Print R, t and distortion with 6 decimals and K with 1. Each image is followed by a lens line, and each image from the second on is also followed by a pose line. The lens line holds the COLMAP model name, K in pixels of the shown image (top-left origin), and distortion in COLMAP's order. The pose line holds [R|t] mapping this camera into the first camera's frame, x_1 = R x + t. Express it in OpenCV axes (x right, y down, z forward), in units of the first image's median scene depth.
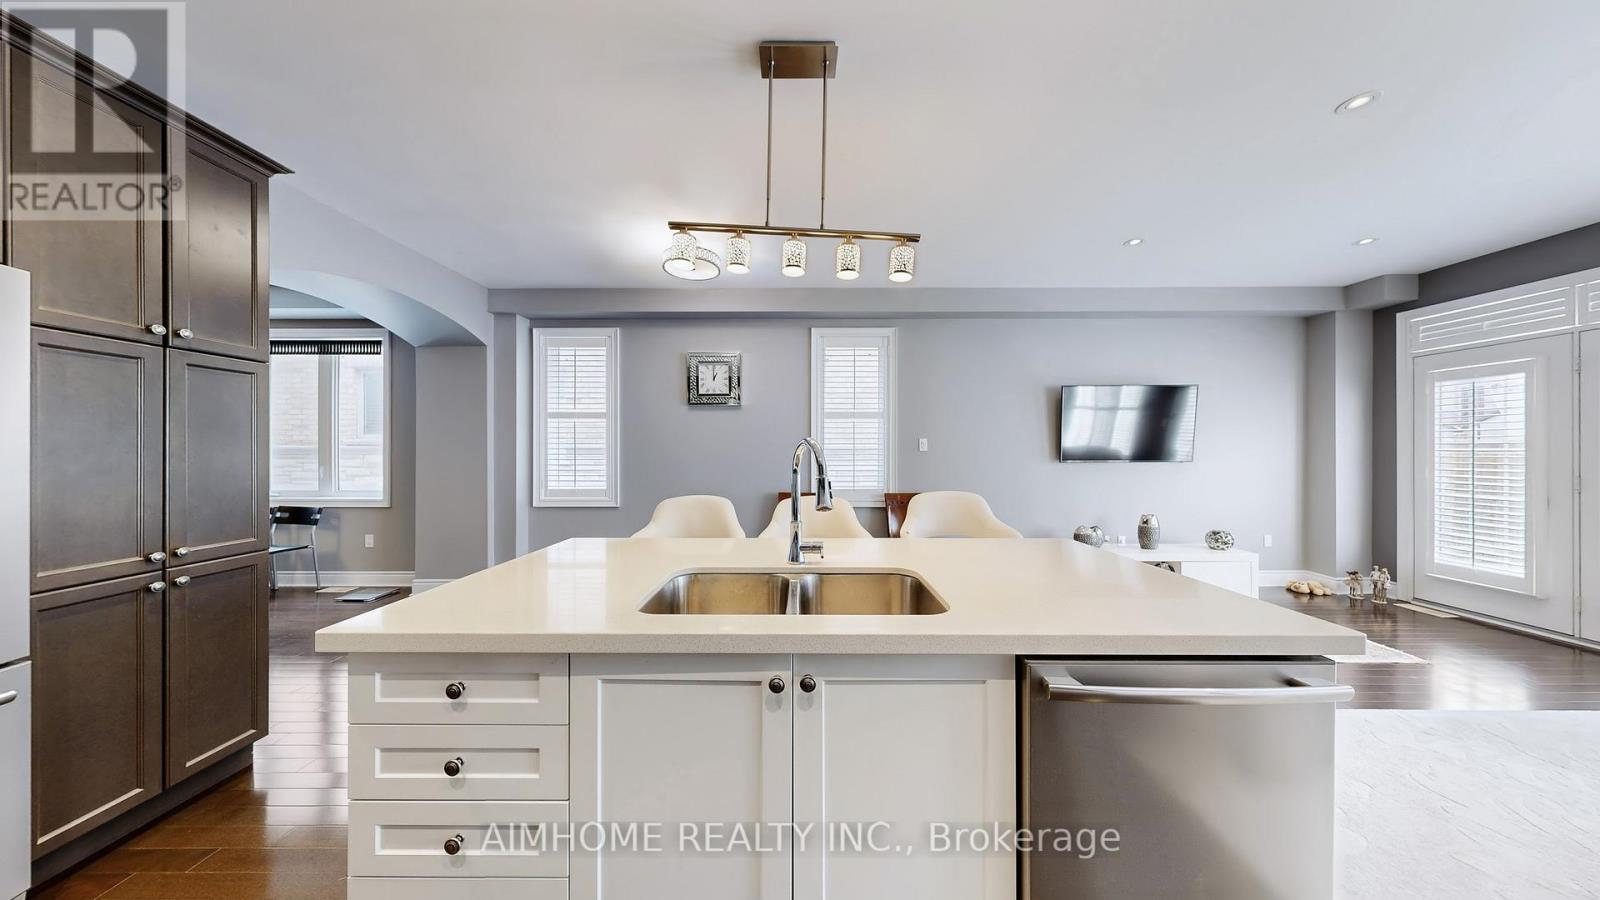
lens RADIAL K [[436.0, 0, 795.8], [0, 436.0, 451.3], [0, 0, 1]] dist [-0.001048, -0.000055]
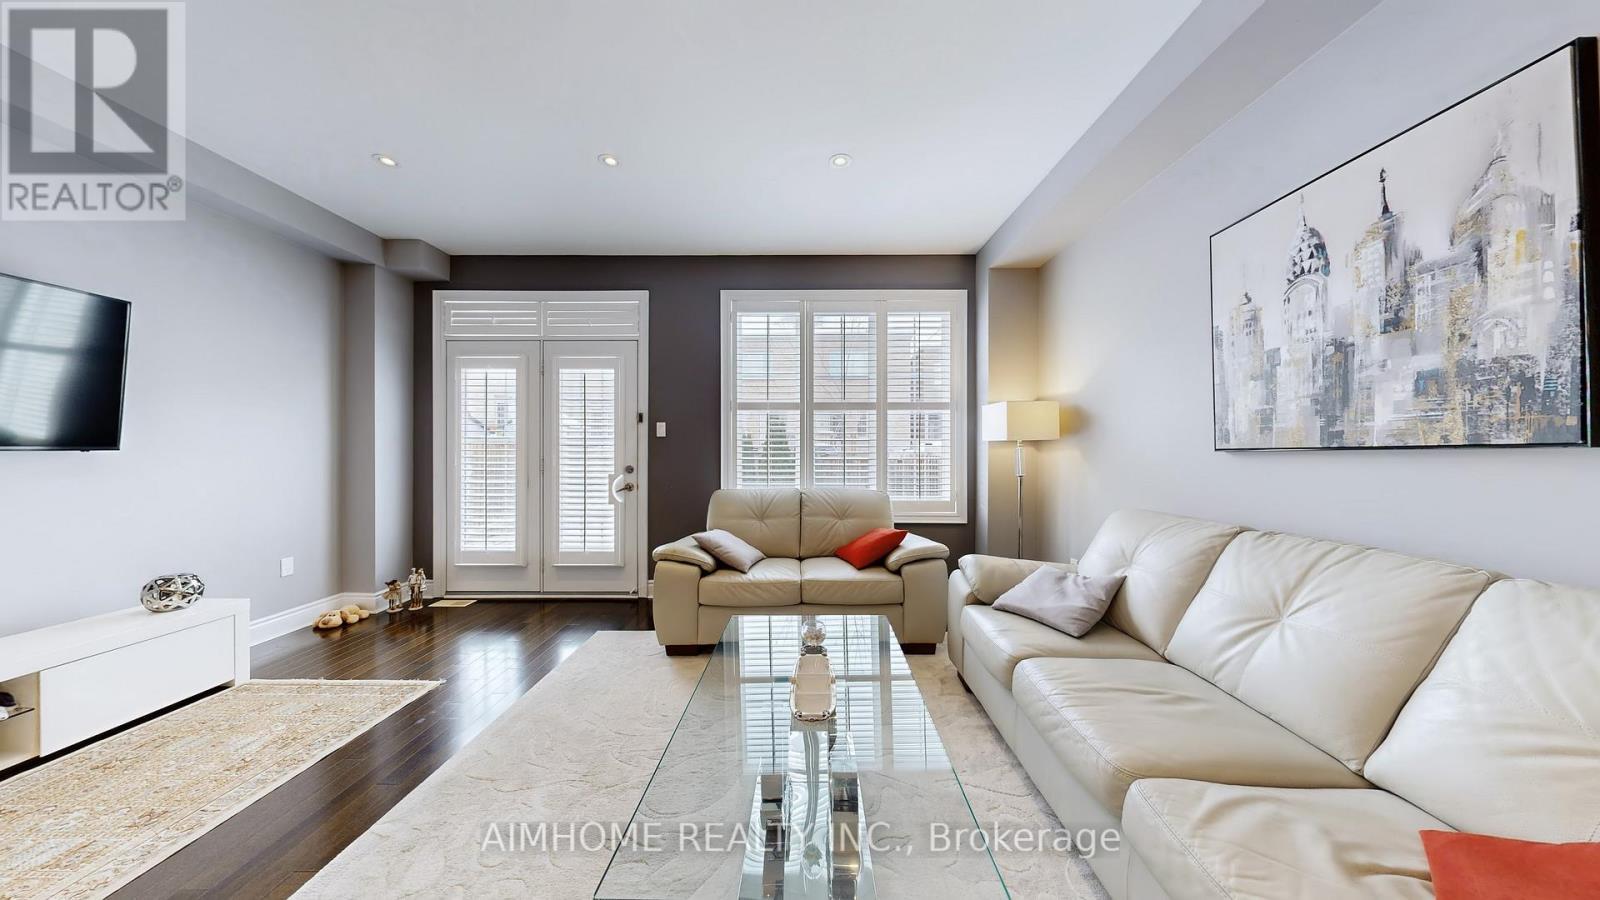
lens RADIAL K [[459.0, 0, 800.0], [0, 459.0, 450.0], [0, 0, 1]] dist [0.000590, -0.000009]
pose [[-0.001505, 0.003006, 0.999994, 0.382311], [0.000139, 0.999995, -0.003006, 0.026447], [-0.999999, 0.000135, -0.001506, 0.208165]]
